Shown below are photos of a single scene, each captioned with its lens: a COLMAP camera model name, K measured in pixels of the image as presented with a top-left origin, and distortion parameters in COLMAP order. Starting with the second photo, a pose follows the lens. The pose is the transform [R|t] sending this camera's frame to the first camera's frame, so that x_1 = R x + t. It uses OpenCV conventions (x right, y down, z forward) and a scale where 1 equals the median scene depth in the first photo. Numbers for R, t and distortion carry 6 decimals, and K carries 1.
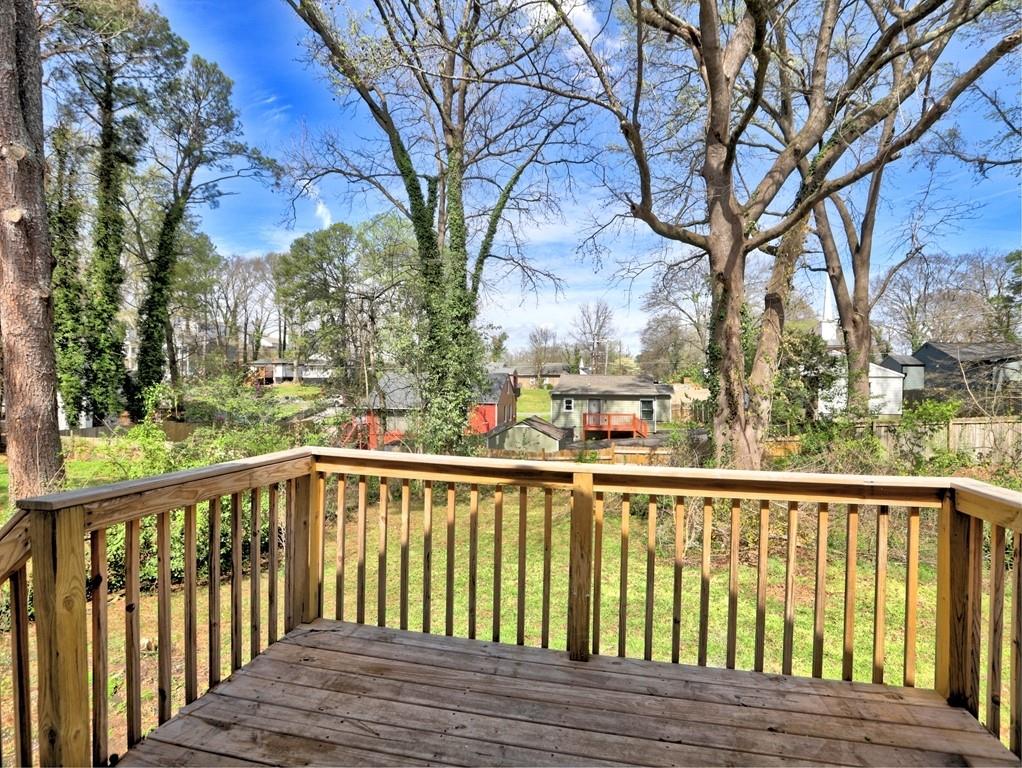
lens RADIAL K [[532.8, 0, 519.3], [0, 532.8, 385.0], [0, 0, 1]] dist [-0.053016, 0.025945]
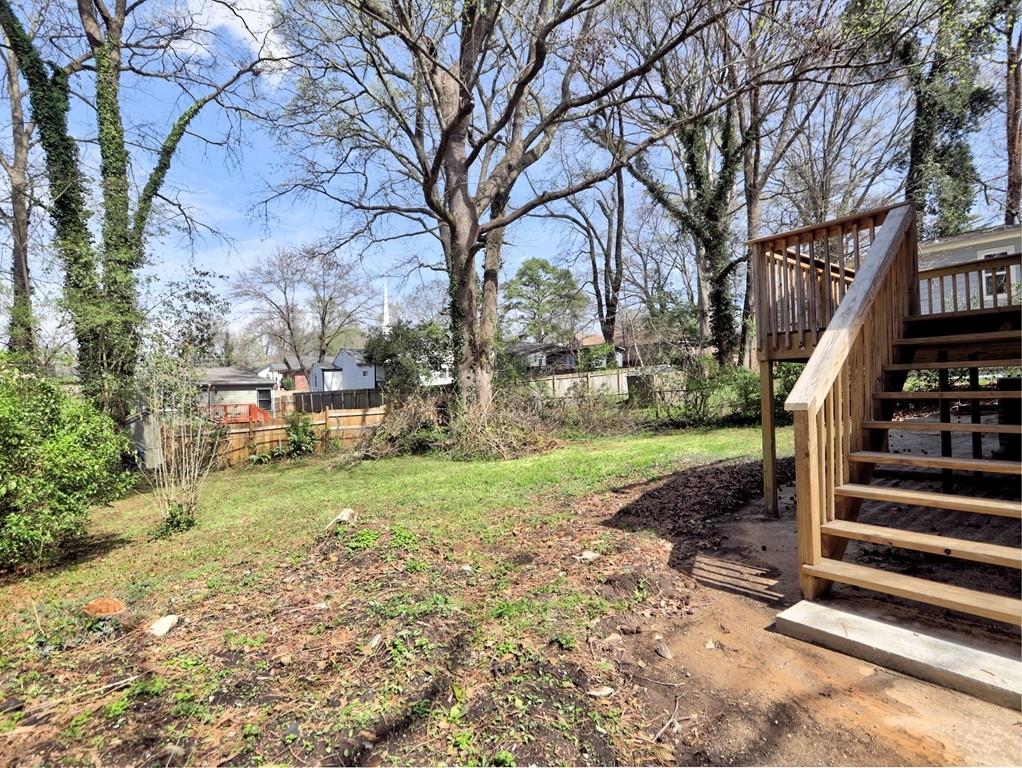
lens RADIAL K [[532.8, 0, 519.3], [0, 532.8, 385.0], [0, 0, 1]] dist [-0.053016, 0.025945]
pose [[0.671049, -0.020367, 0.741133, -0.287569], [0.033661, 0.999429, -0.003012, 0.074741], [-0.740648, 0.026968, 0.671352, 0.050891]]
